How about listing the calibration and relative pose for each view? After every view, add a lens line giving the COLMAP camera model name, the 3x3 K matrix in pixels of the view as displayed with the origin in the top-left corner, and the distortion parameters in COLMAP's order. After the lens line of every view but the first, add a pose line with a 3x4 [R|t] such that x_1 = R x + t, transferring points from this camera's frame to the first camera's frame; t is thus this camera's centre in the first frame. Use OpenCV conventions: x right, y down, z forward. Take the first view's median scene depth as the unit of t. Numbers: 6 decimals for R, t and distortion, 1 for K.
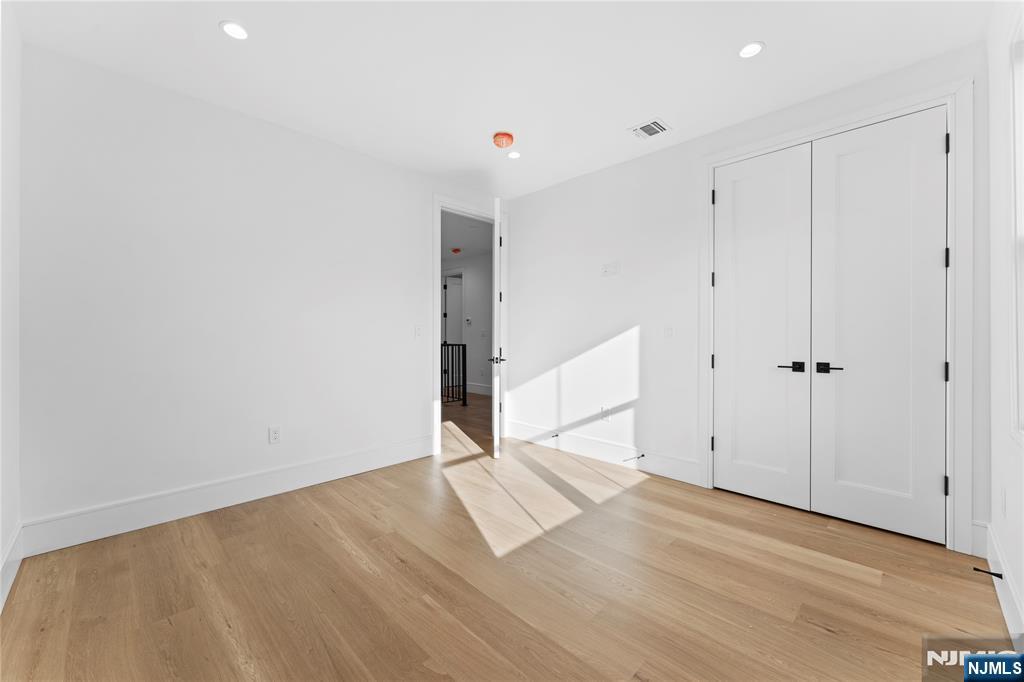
lens RADIAL K [[406.3, 0, 514.3], [0, 406.3, 338.3], [0, 0, 1]] dist [0.007017, 0.000042]
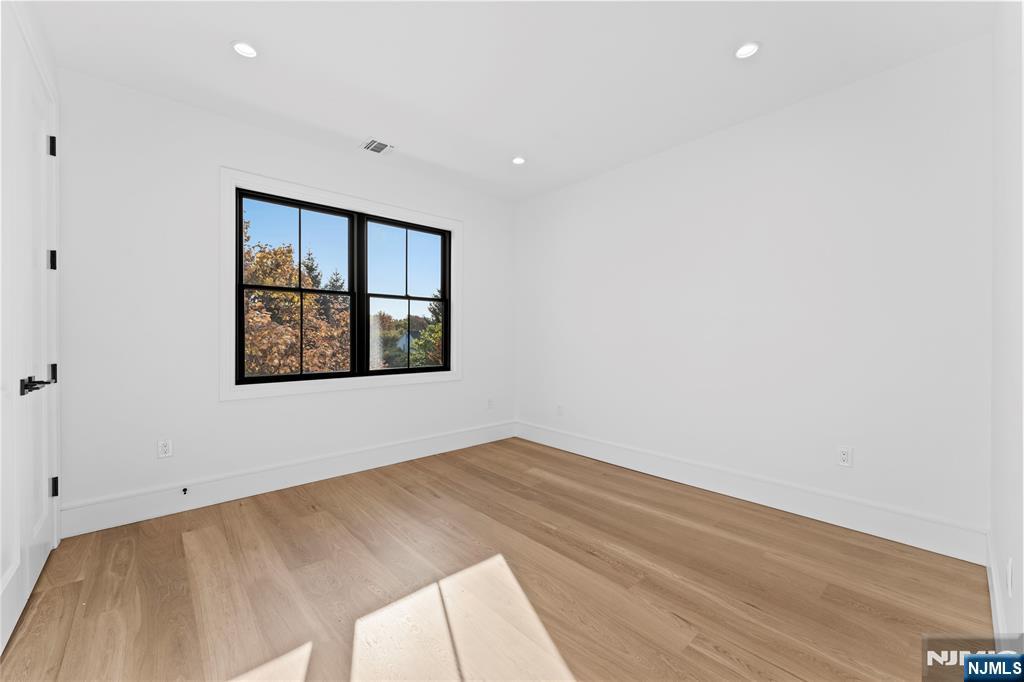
lens RADIAL K [[406.3, 0, 511.7], [0, 406.3, 339.8], [0, 0, 1]] dist [0.007017, 0.000042]
pose [[-0.998027, -0.003086, 0.062715, -0.129775], [-0.002322, 0.999922, 0.012254, -0.014494], [-0.062748, 0.012084, -0.997956, 1.968725]]
